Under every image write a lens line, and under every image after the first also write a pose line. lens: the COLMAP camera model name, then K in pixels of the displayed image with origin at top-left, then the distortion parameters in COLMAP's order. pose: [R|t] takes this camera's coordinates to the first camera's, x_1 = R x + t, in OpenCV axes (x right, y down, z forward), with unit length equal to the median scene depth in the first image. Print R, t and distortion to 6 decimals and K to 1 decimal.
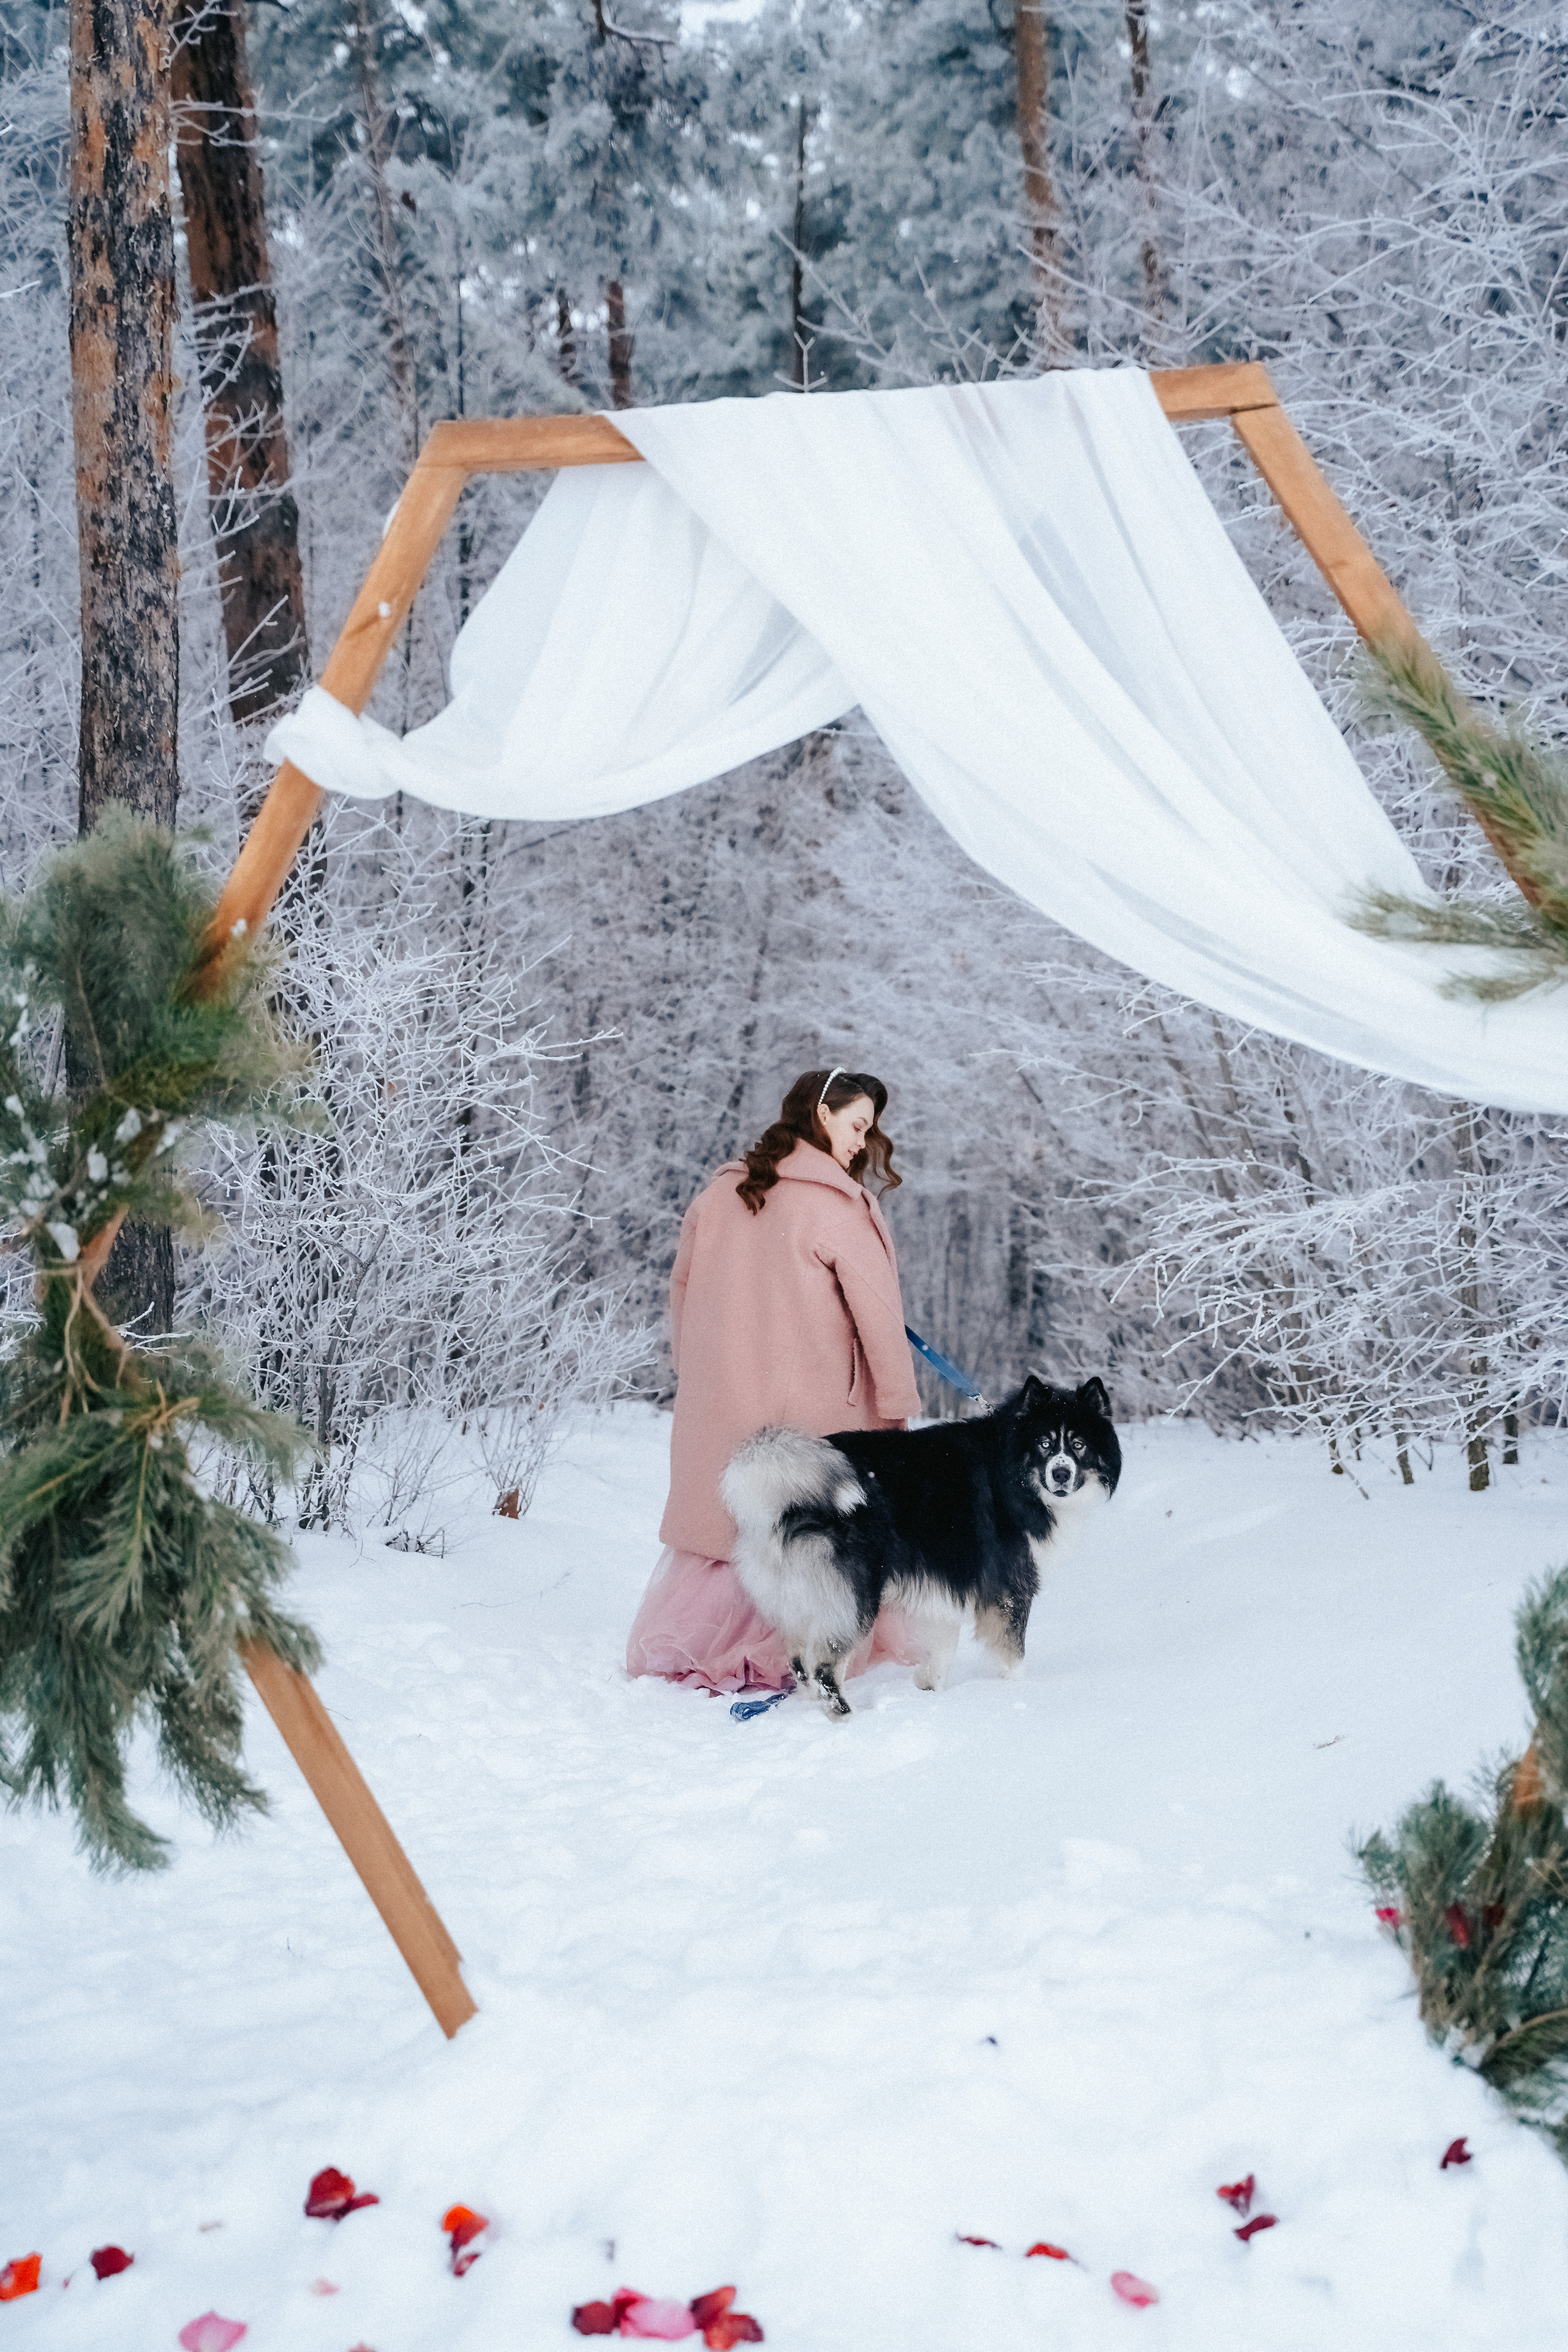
lens RADIAL K [[3188.5, 0, 795.5], [0, 3188.5, 1164.4], [0, 0, 1]] dist [0.305607, 0.000000]
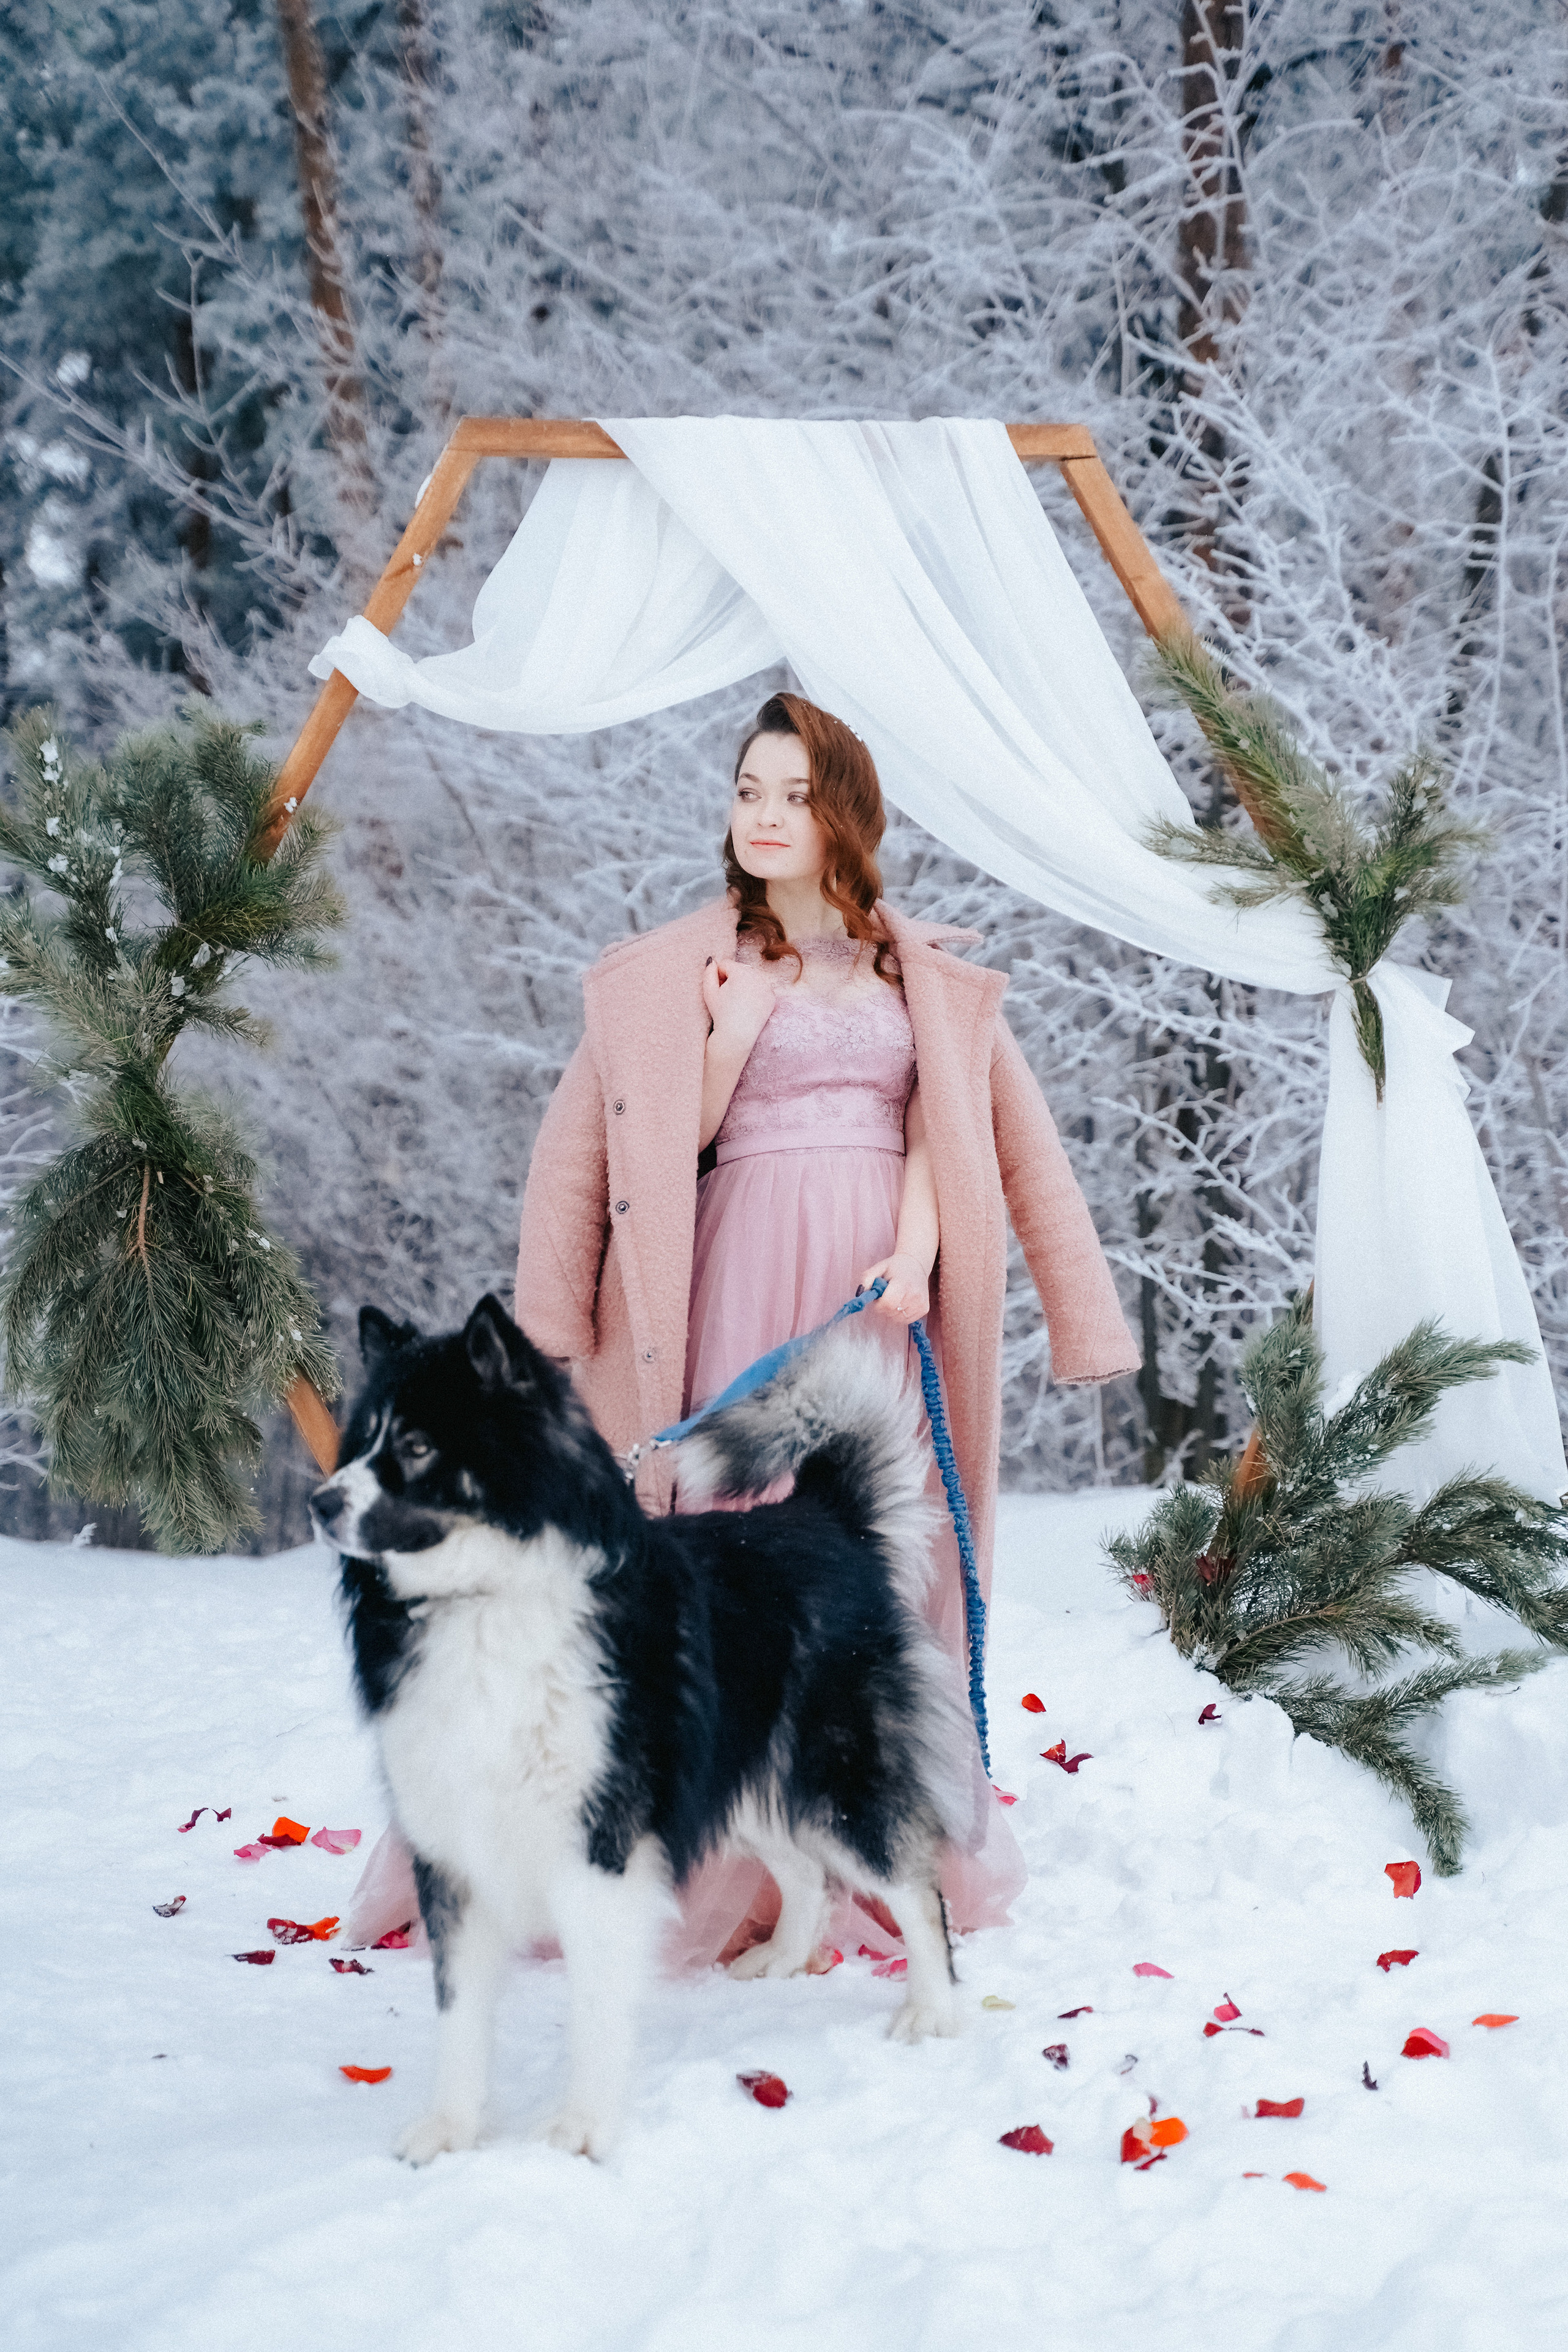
lens RADIAL K [[4151.6, 0, 775.1], [0, 4151.6, 1187.0], [0, 0, 1]] dist [0.526019, 0.000000]
pose [[0.969581, 0.034469, 0.242330, -0.383189], [-0.026725, 0.999024, -0.035174, 0.129451], [-0.243306, 0.027628, 0.969556, -0.634181]]
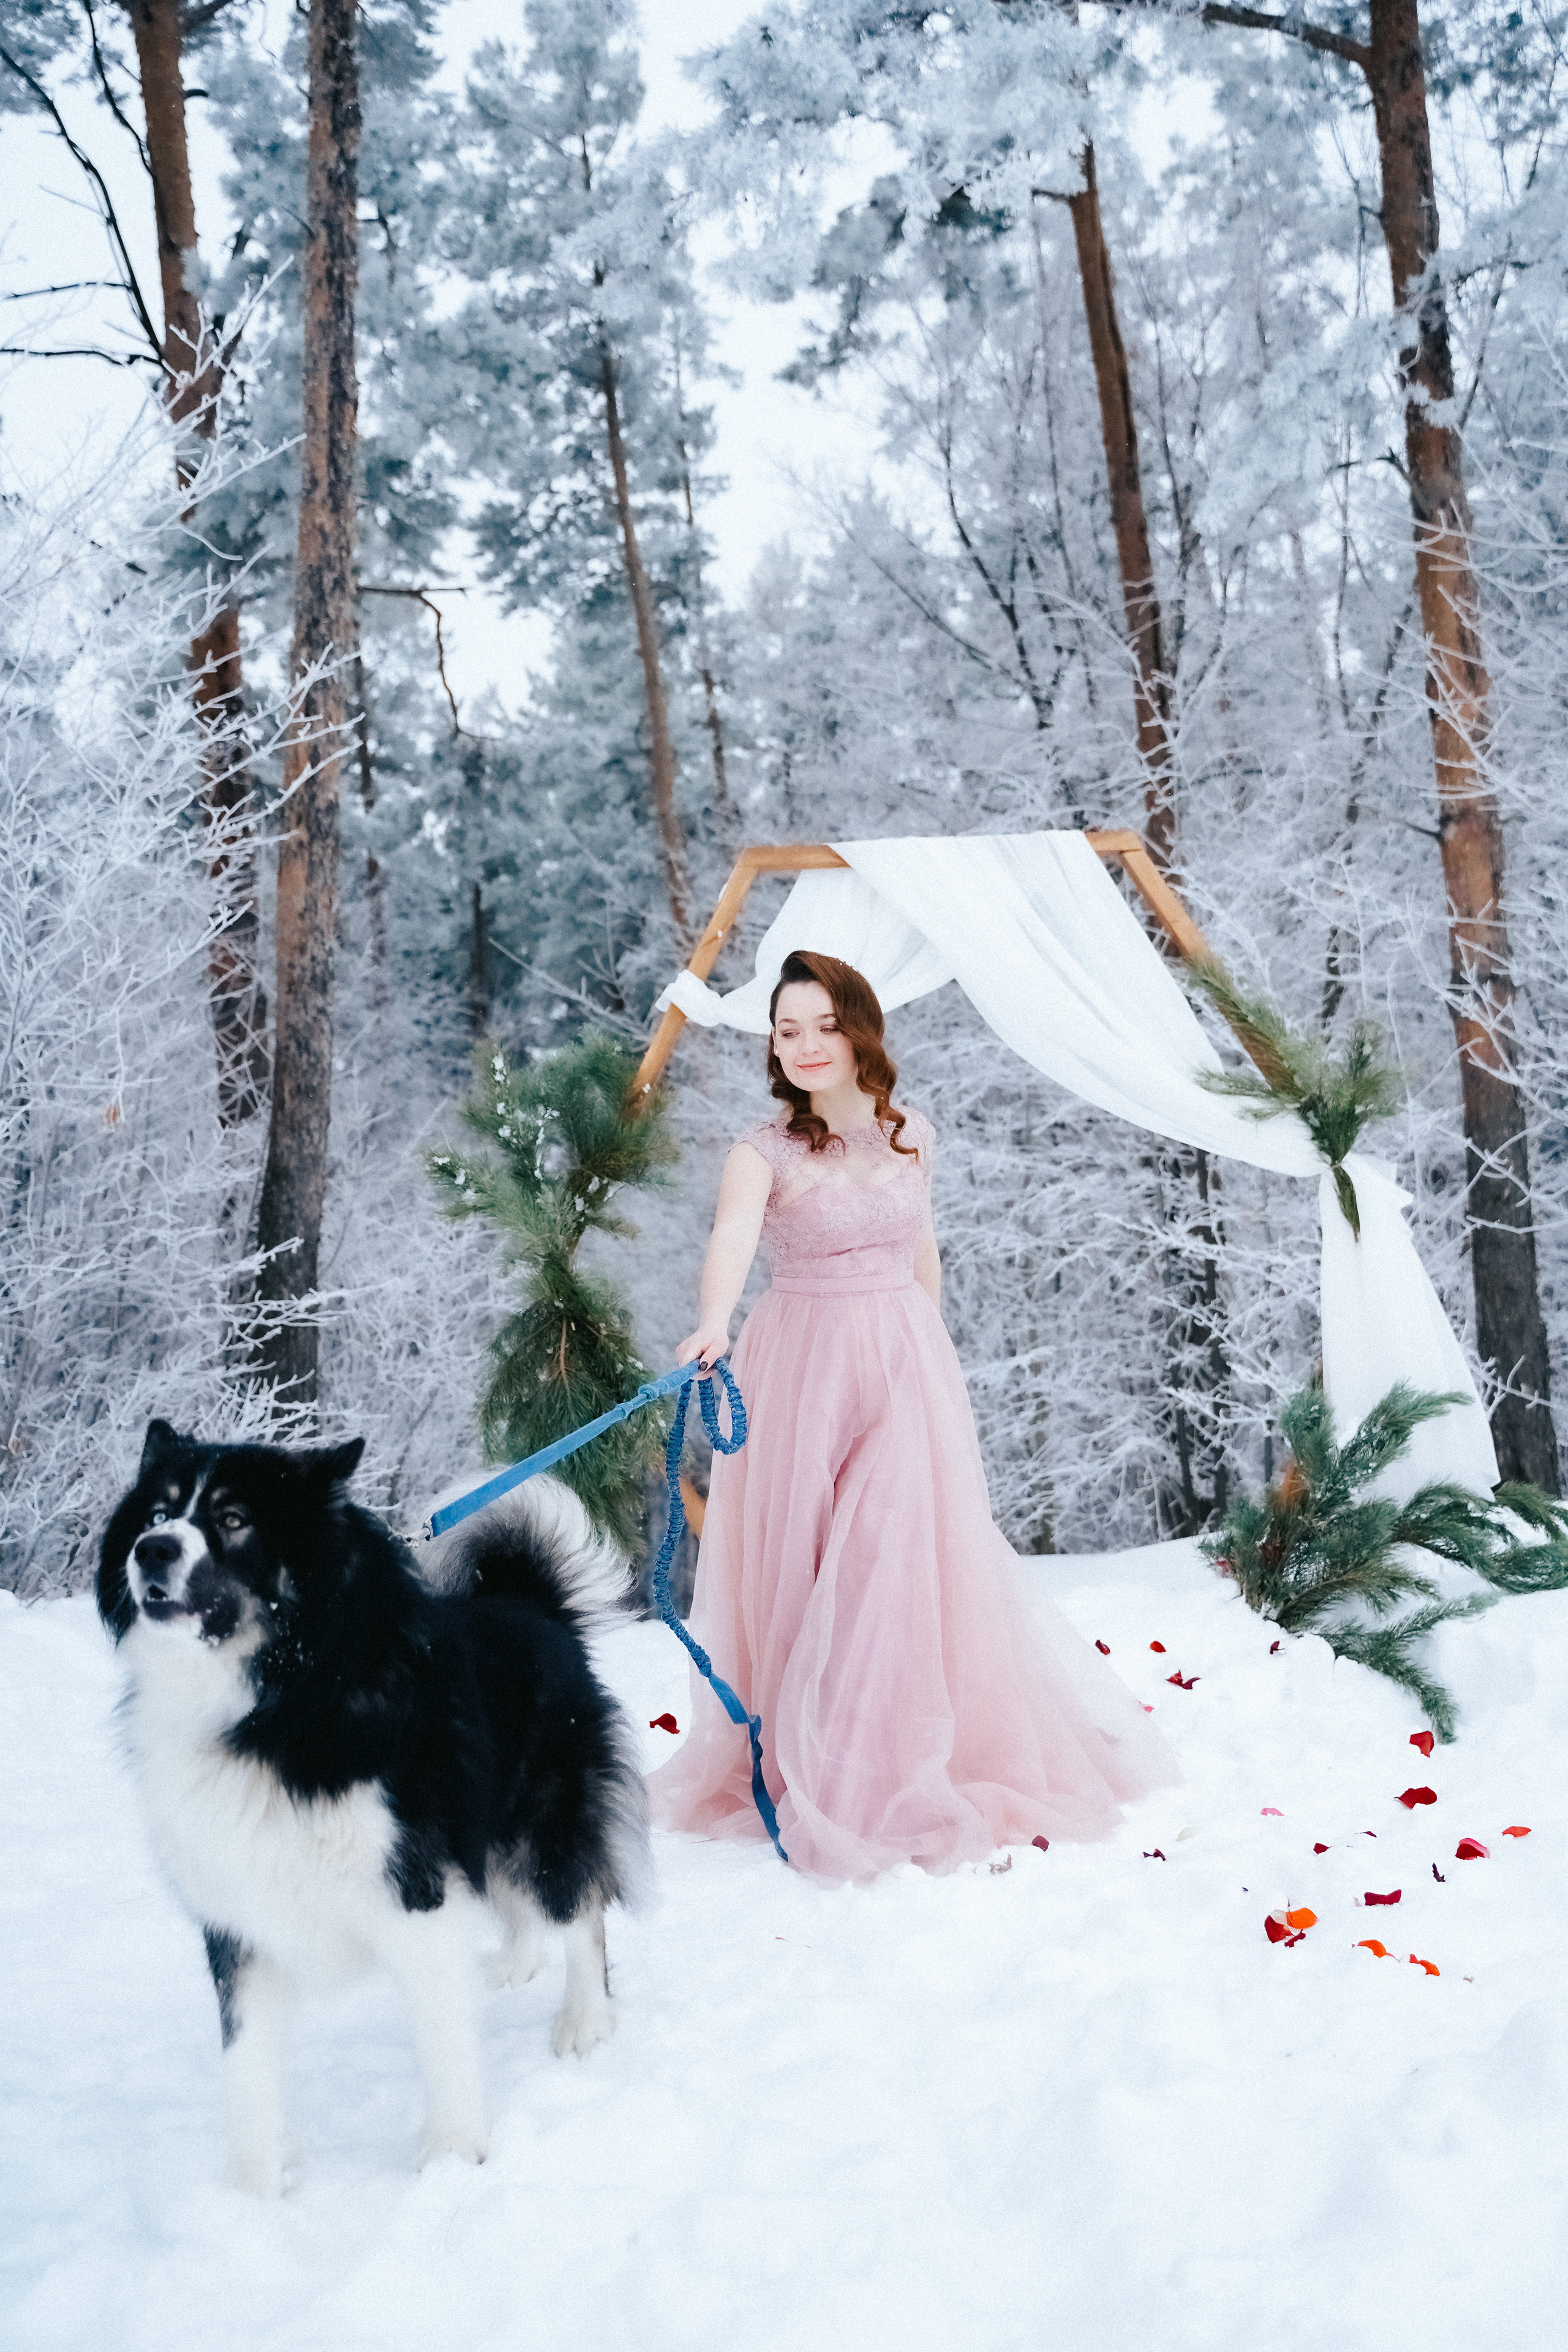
lens RADIAL K [[2230.1, 0, 760.0], [0, 2230.1, 1182.6], [0, 0, 1]] dist [0.005851, 0.000000]
pose [[0.986604, 0.006931, 0.162986, -0.329208], [0.017175, 0.989132, -0.146026, 0.188111], [-0.162227, 0.146869, 0.975762, -0.350049]]
